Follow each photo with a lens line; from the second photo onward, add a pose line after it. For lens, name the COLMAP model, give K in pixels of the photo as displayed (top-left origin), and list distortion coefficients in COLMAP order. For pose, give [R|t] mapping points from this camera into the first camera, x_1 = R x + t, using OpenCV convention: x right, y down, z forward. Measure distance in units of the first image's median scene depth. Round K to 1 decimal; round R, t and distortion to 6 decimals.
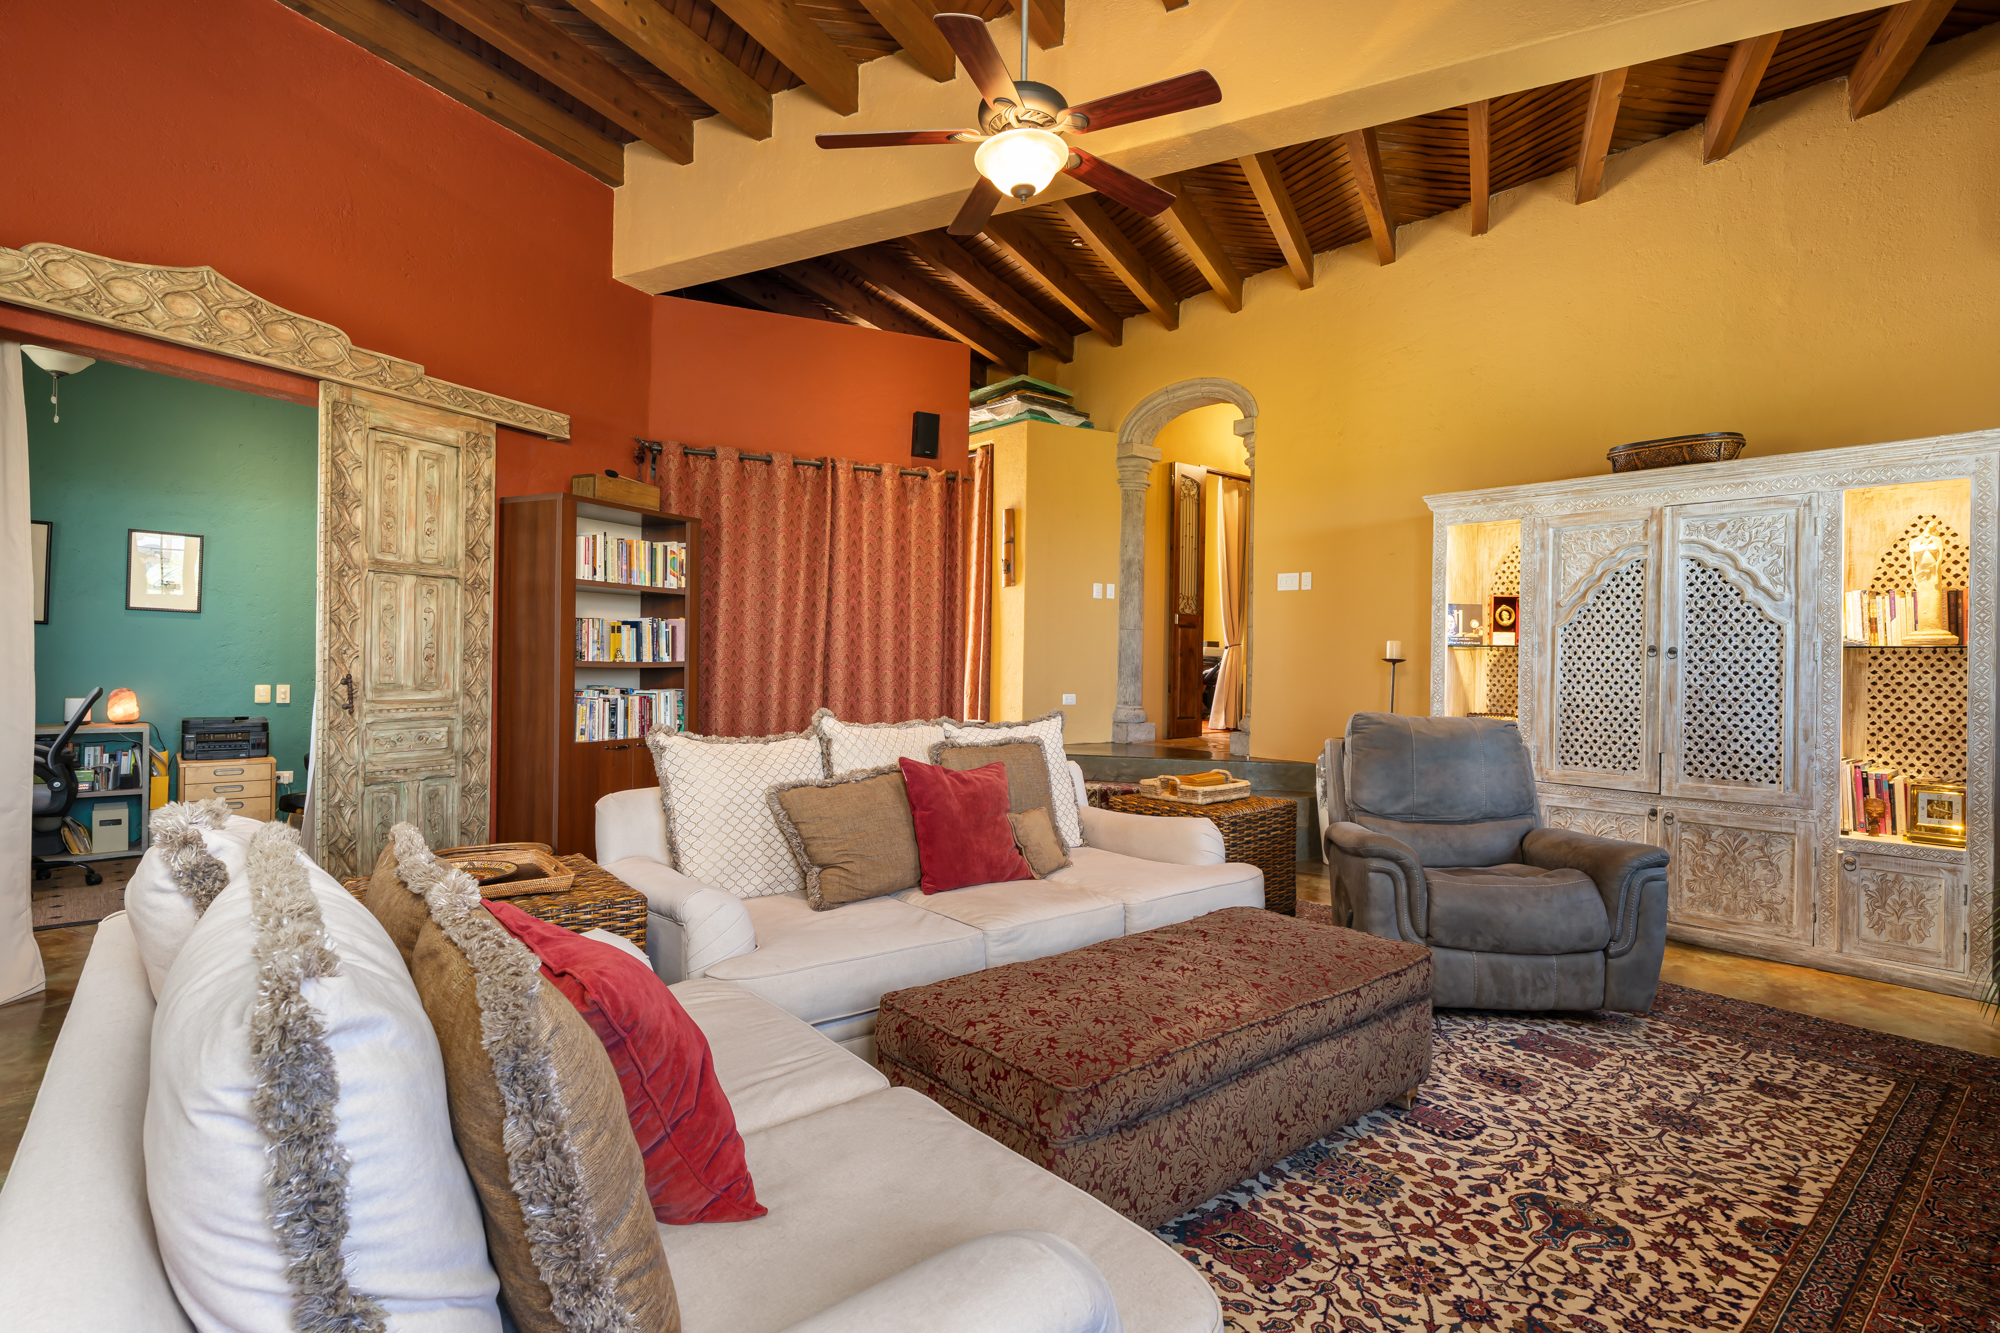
lens RADIAL K [[968.9, 0, 1000.8], [0, 968.9, 669.6], [0, 0, 1]] dist [-0.004244, 0.001912]
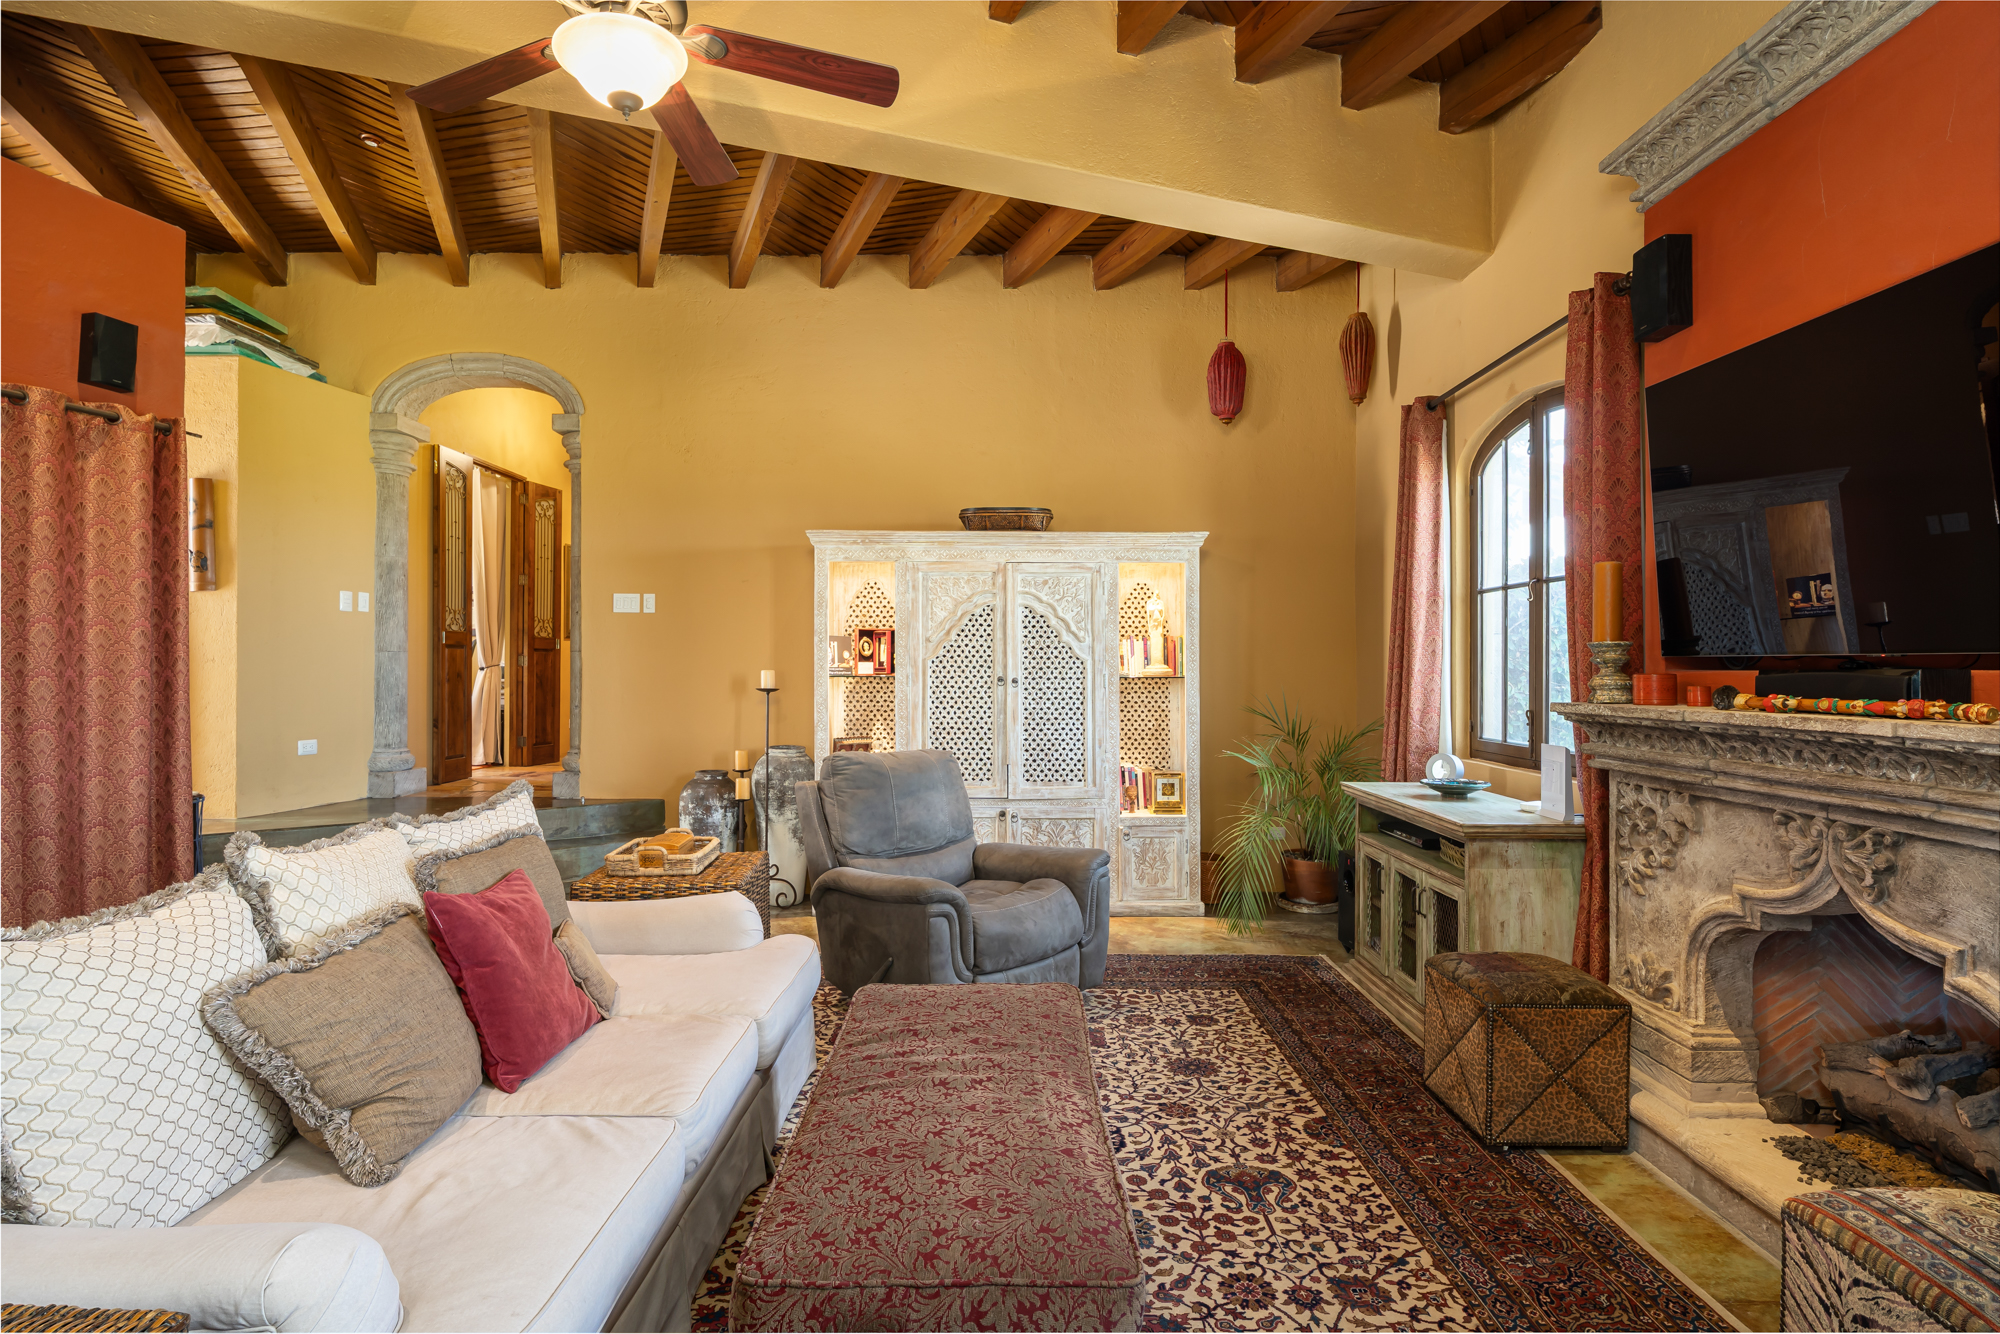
lens RADIAL K [[968.9, 0, 993.9], [0, 968.9, 670.8], [0, 0, 1]] dist [-0.004244, 0.001912]
pose [[0.651139, -0.017335, 0.758761, -0.263880], [0.017297, 0.999818, 0.007999, -0.043465], [-0.758762, 0.007916, 0.651320, 0.223028]]
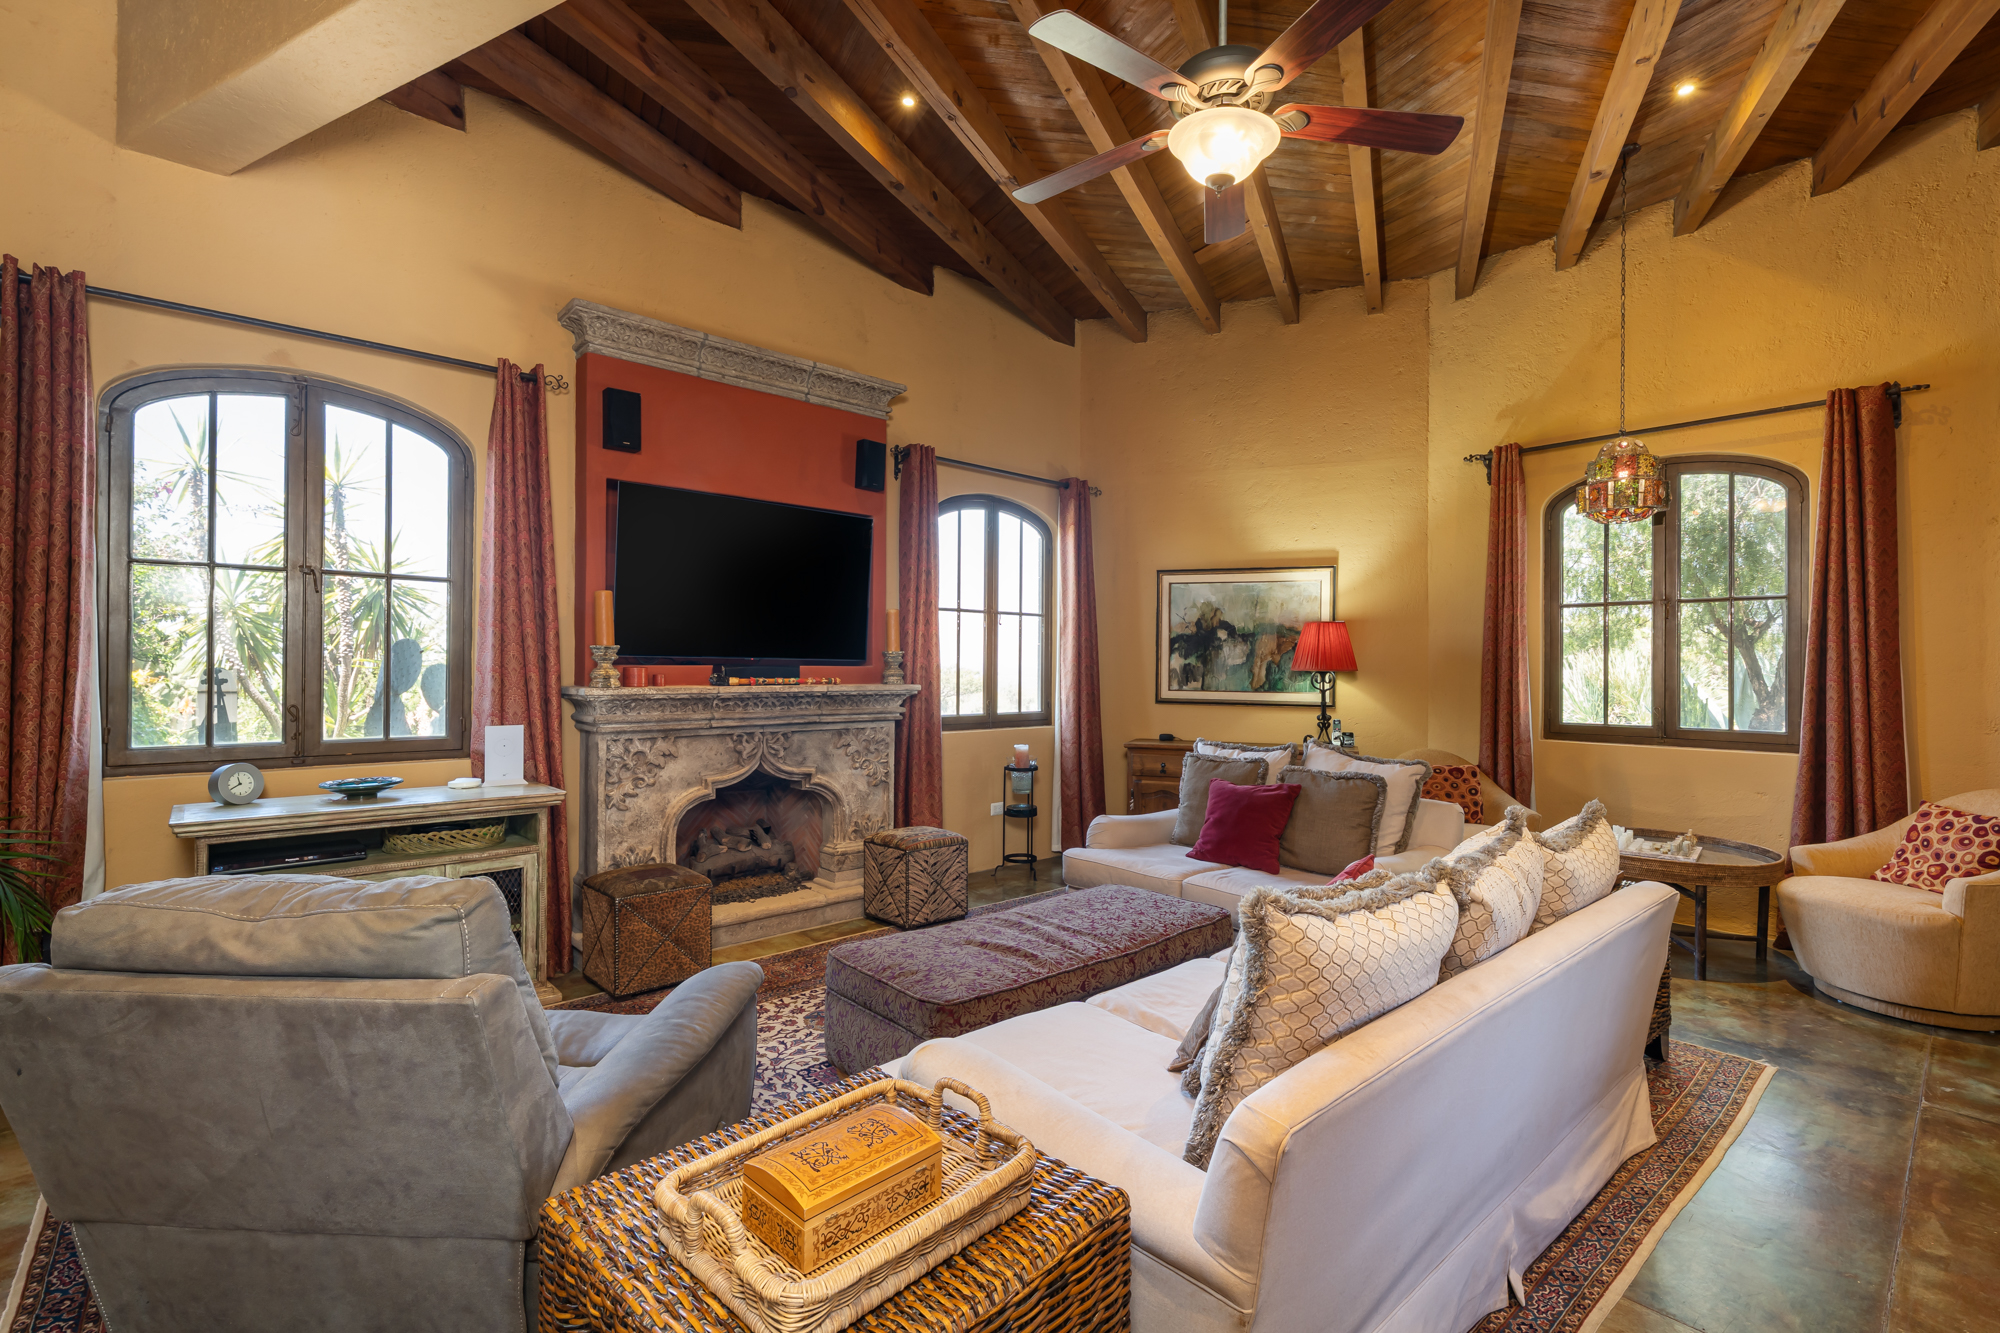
lens RADIAL K [[909.7, 0, 997.3], [0, 909.7, 662.5], [0, 0, 1]] dist [-0.000010, 0.000002]
pose [[-0.999238, -0.026125, -0.029011, 0.174278], [-0.026229, 0.999651, 0.003207, -0.046524], [0.028917, 0.003965, -0.999574, 1.324875]]
